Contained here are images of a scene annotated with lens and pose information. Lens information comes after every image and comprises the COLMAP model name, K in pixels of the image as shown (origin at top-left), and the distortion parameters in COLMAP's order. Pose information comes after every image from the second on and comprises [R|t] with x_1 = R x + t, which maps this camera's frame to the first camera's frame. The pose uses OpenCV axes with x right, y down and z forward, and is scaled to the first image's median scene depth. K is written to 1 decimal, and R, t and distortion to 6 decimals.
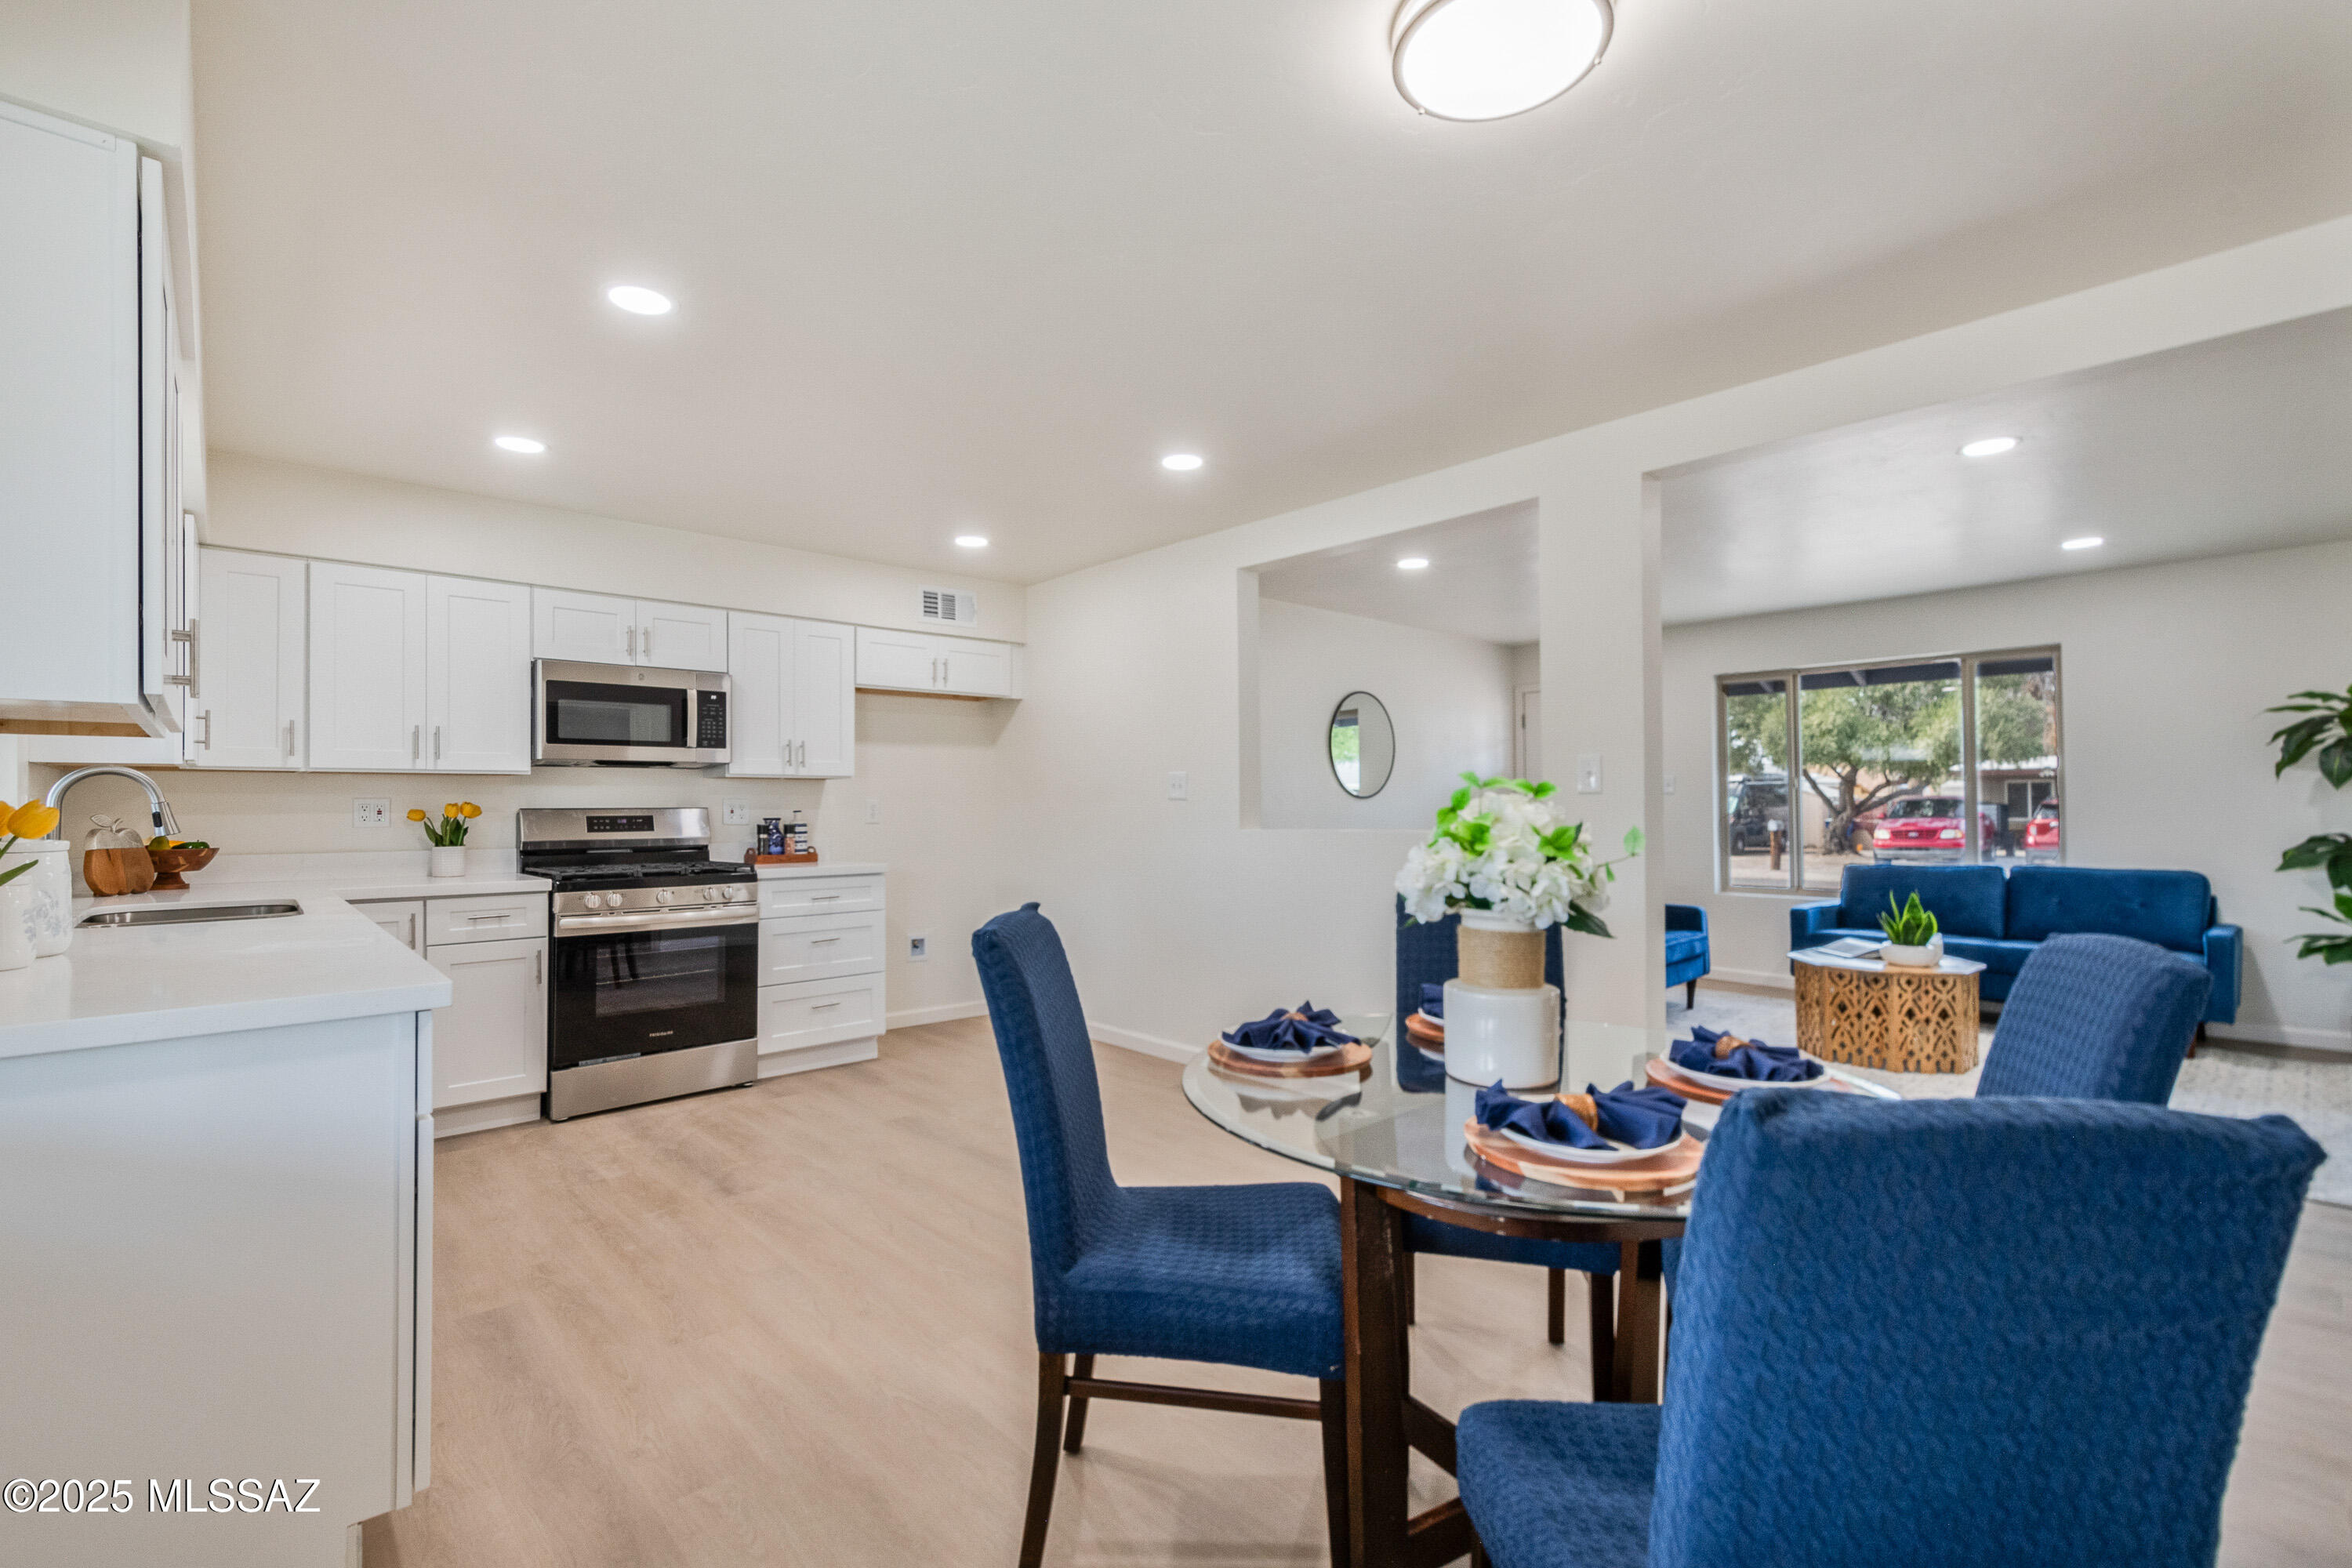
lens RADIAL K [[1035.8, 0, 1173.2], [0, 1035.8, 796.6], [0, 0, 1]] dist [-0.000230, 0.000908]
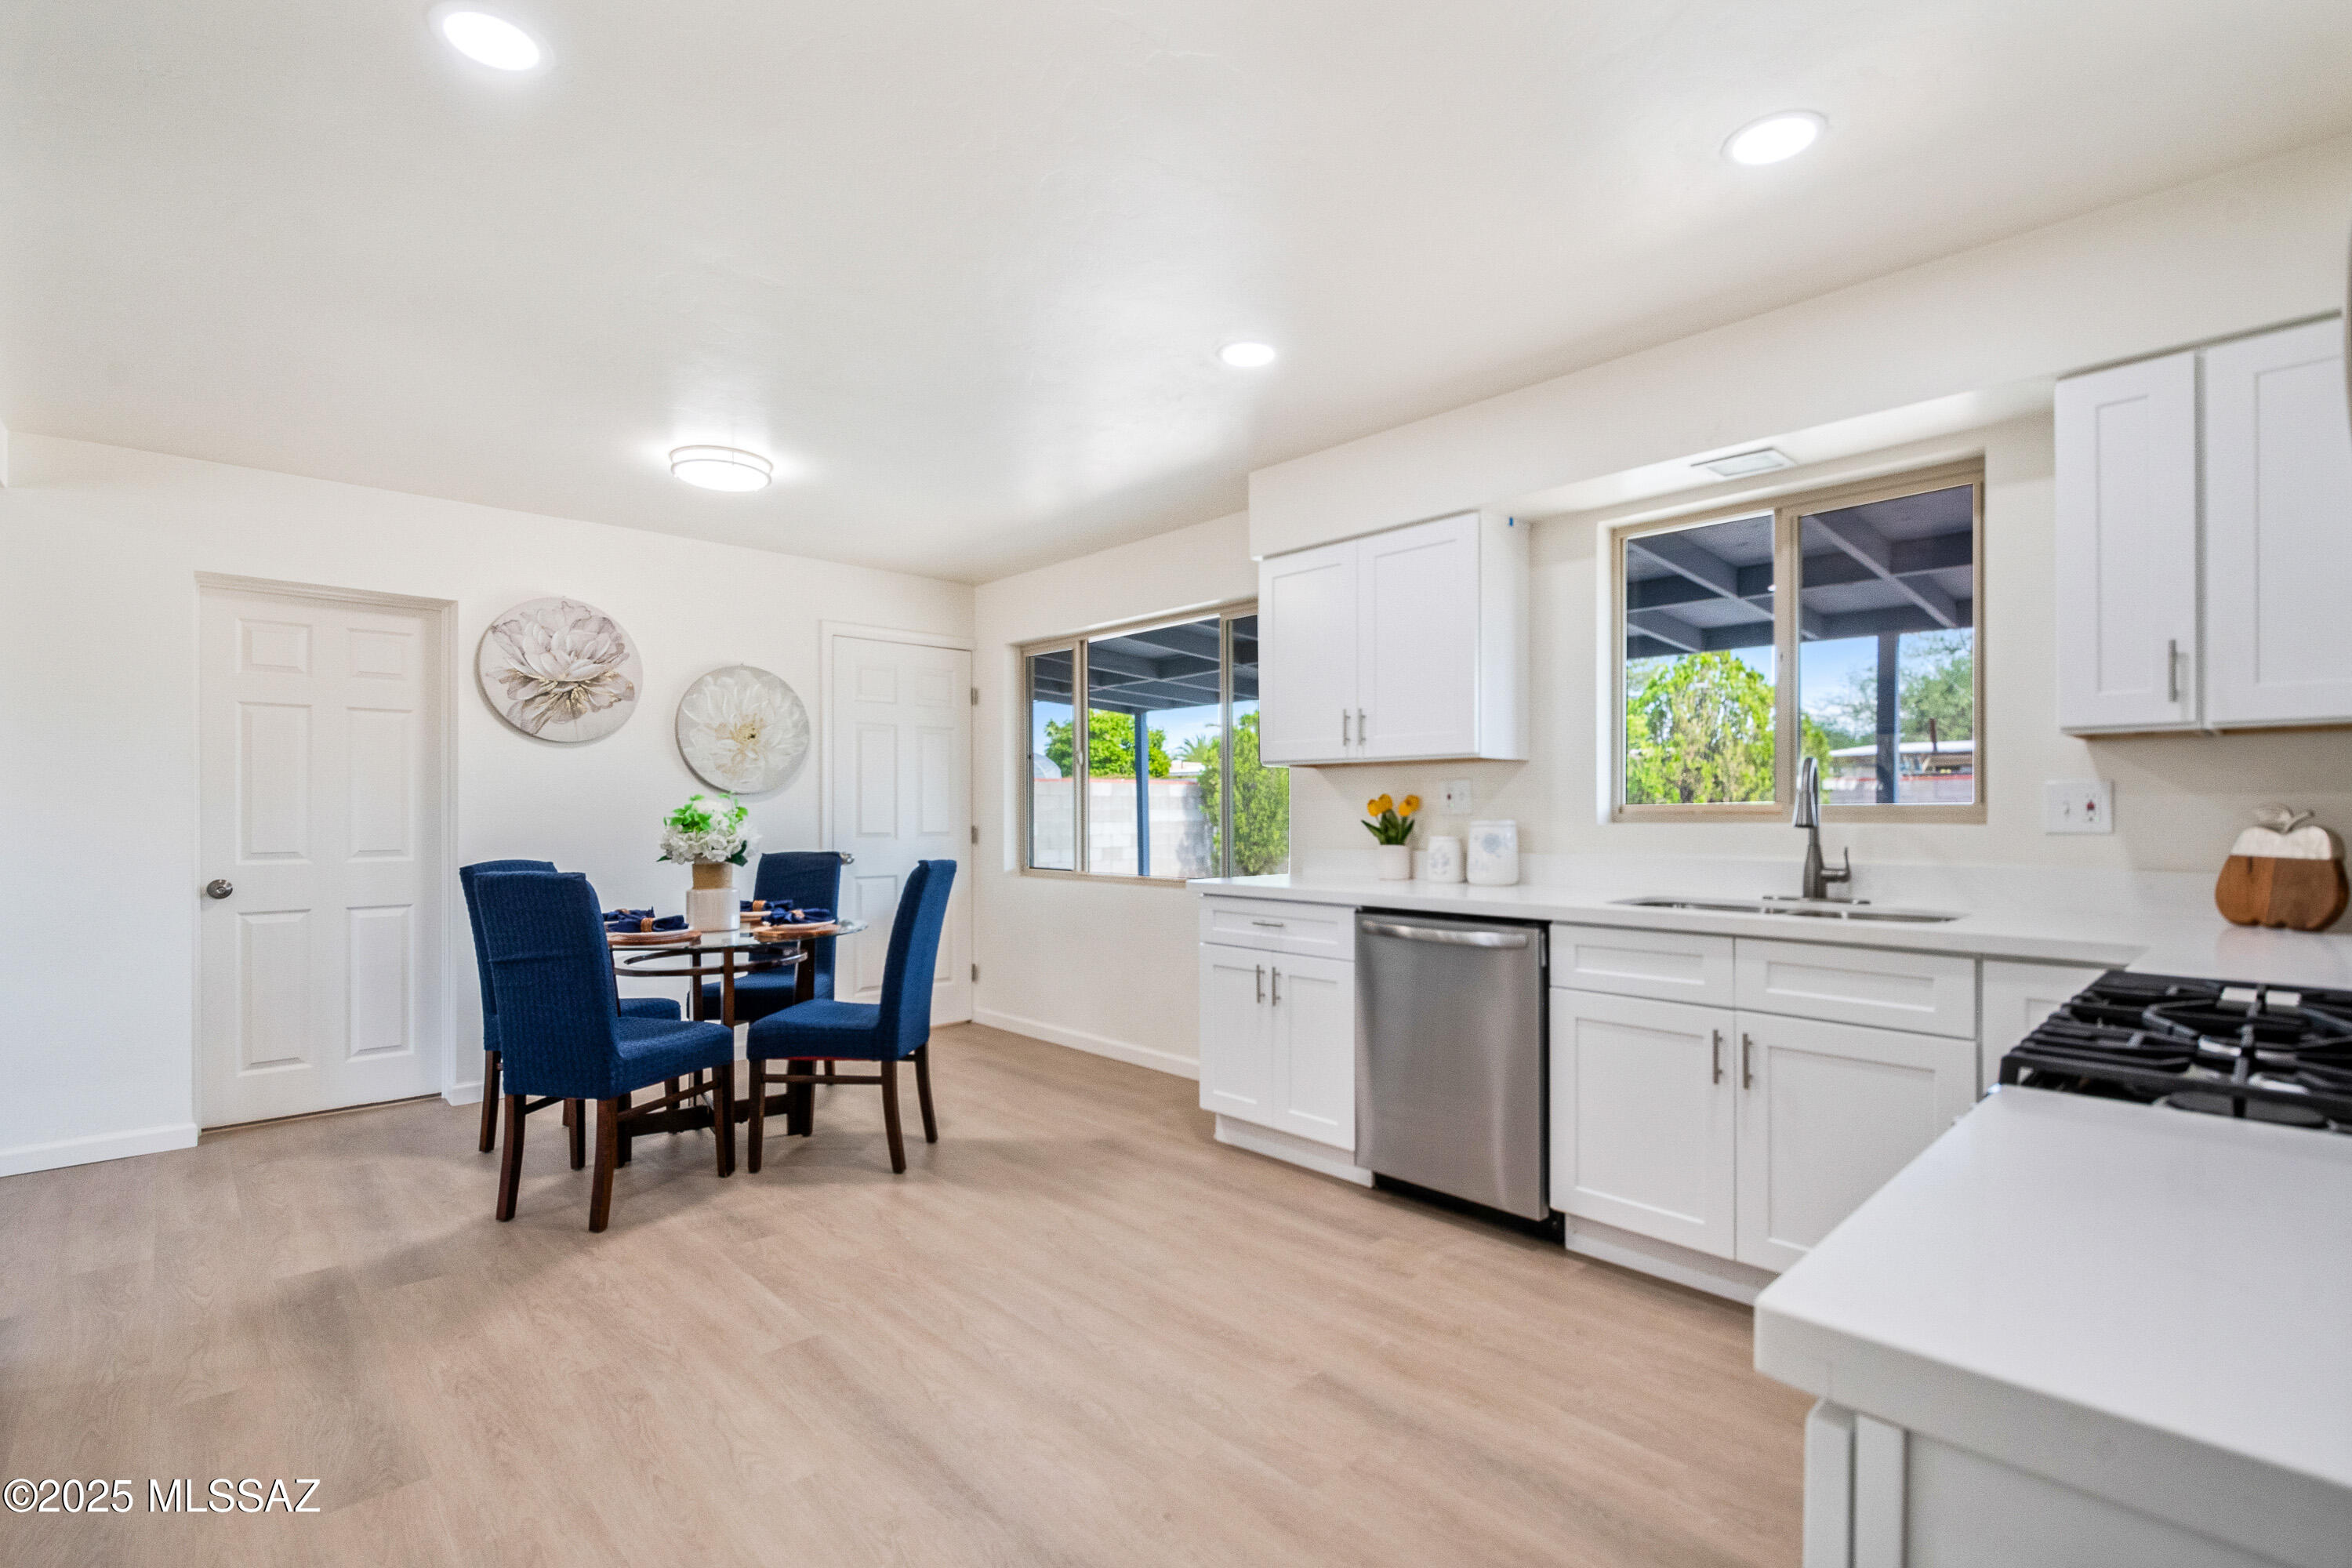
lens RADIAL K [[1064.5, 0, 1176.8], [0, 1064.5, 811.3], [0, 0, 1]] dist [-0.000474, -0.000339]
pose [[-0.999762, 0.004463, -0.021344, -0.224765], [0.004580, 0.999975, -0.005431, 0.015781], [0.021319, -0.005528, -0.999757, 1.183262]]
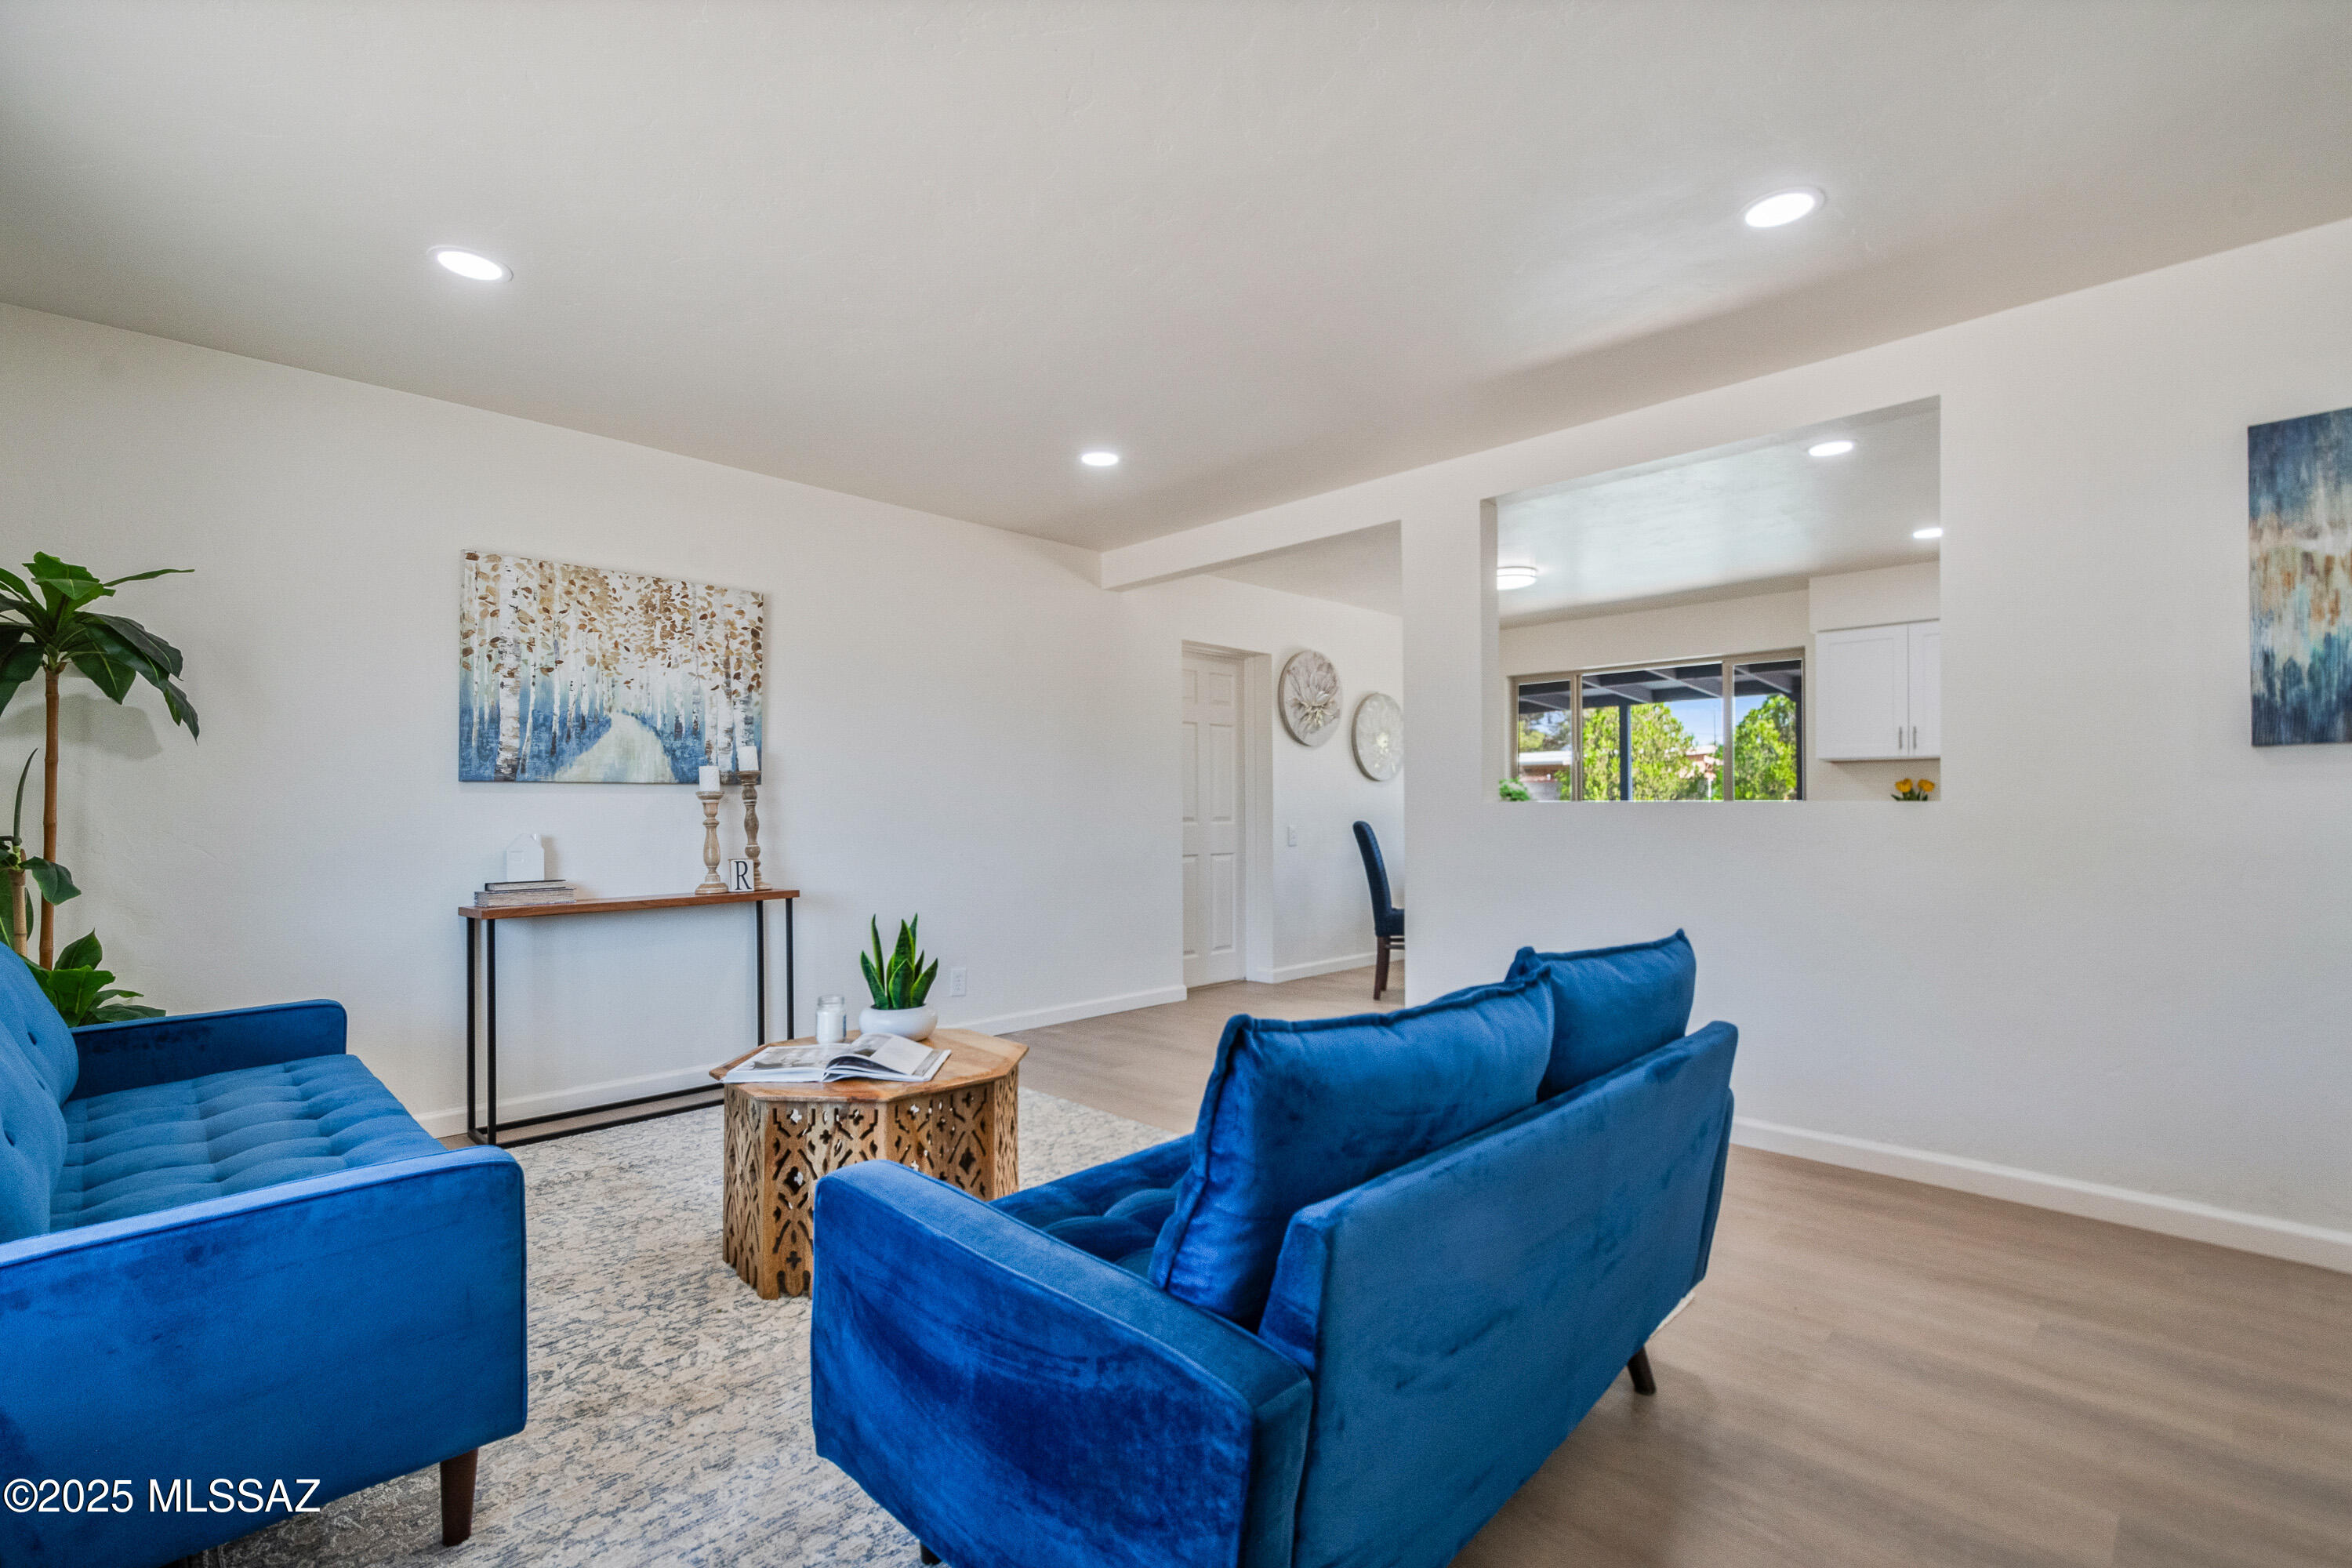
lens RADIAL K [[1035.8, 0, 1173.2], [0, 1035.8, 796.6], [0, 0, 1]] dist [-0.000230, 0.000908]
pose [[-0.998250, 0.007532, -0.058657, 0.620614], [0.008537, 0.999821, -0.016892, 0.038193], [0.058519, -0.017364, -0.998135, 1.631914]]
